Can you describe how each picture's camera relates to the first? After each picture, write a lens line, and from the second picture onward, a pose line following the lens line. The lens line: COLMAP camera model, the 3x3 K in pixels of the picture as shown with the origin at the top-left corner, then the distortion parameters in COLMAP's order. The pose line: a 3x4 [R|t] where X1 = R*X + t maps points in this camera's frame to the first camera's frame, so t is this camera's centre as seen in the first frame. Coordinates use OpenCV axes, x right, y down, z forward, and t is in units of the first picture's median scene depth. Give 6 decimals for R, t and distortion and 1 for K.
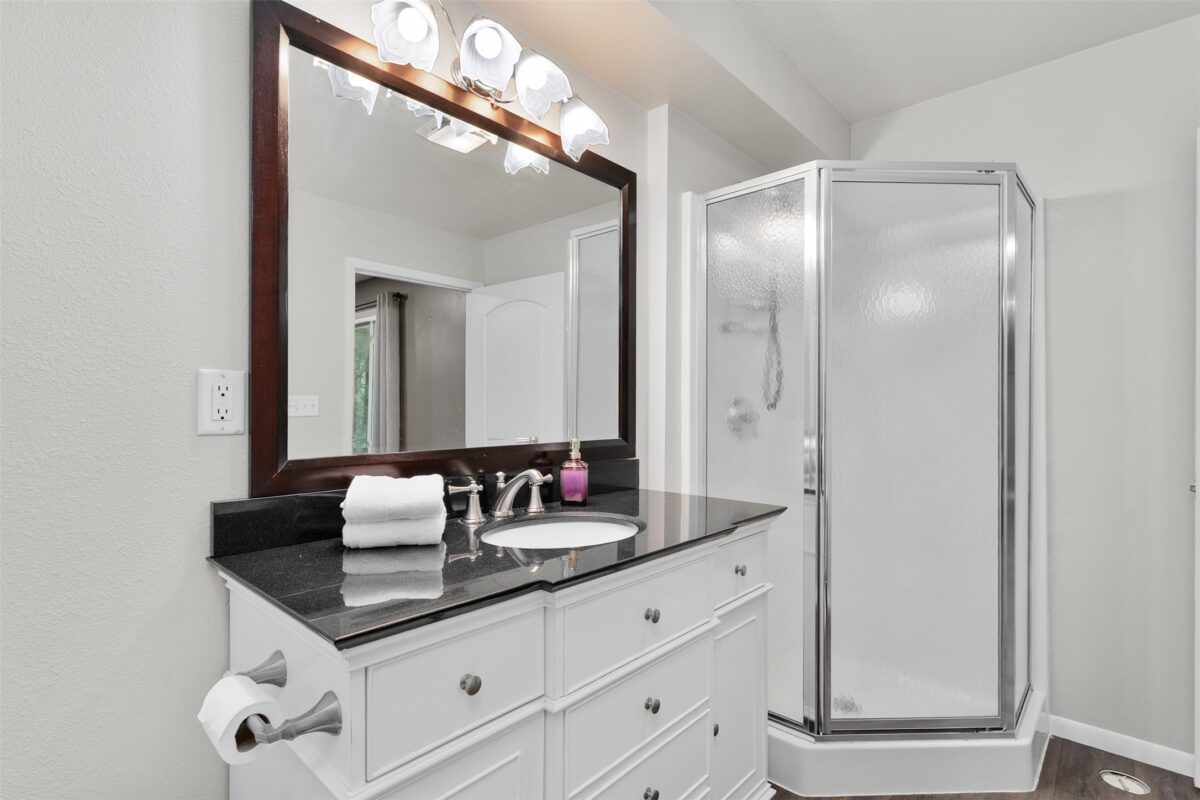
lens RADIAL K [[574.6, 0, 600.0], [0, 574.6, 400.0], [0, 0, 1]] dist [-0.000148, -0.000004]
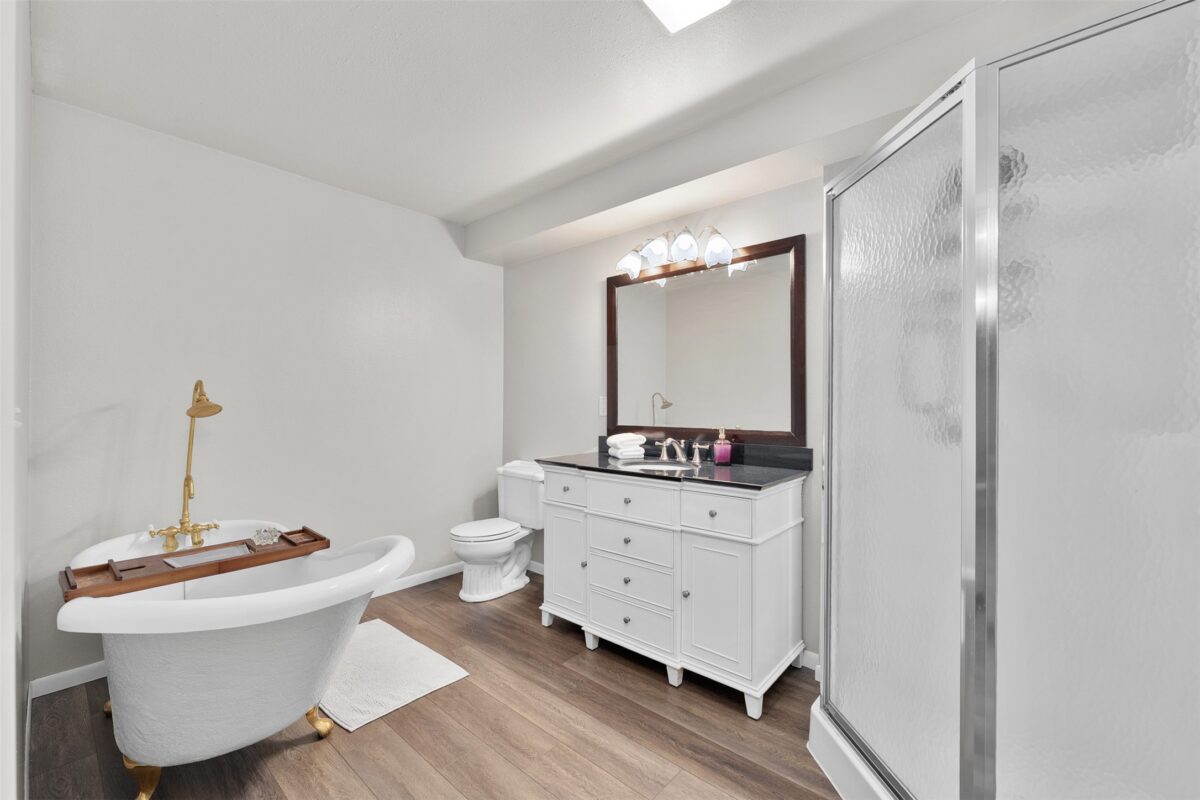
lens RADIAL K [[490.2, 0, 595.8], [0, 490.2, 401.5], [0, 0, 1]] dist [-0.000011, -0.000117]
pose [[0.023362, -0.013437, -0.999637, 1.442516], [0.010631, 0.999856, -0.013191, 0.006221], [0.999671, -0.010319, 0.023502, 0.592366]]
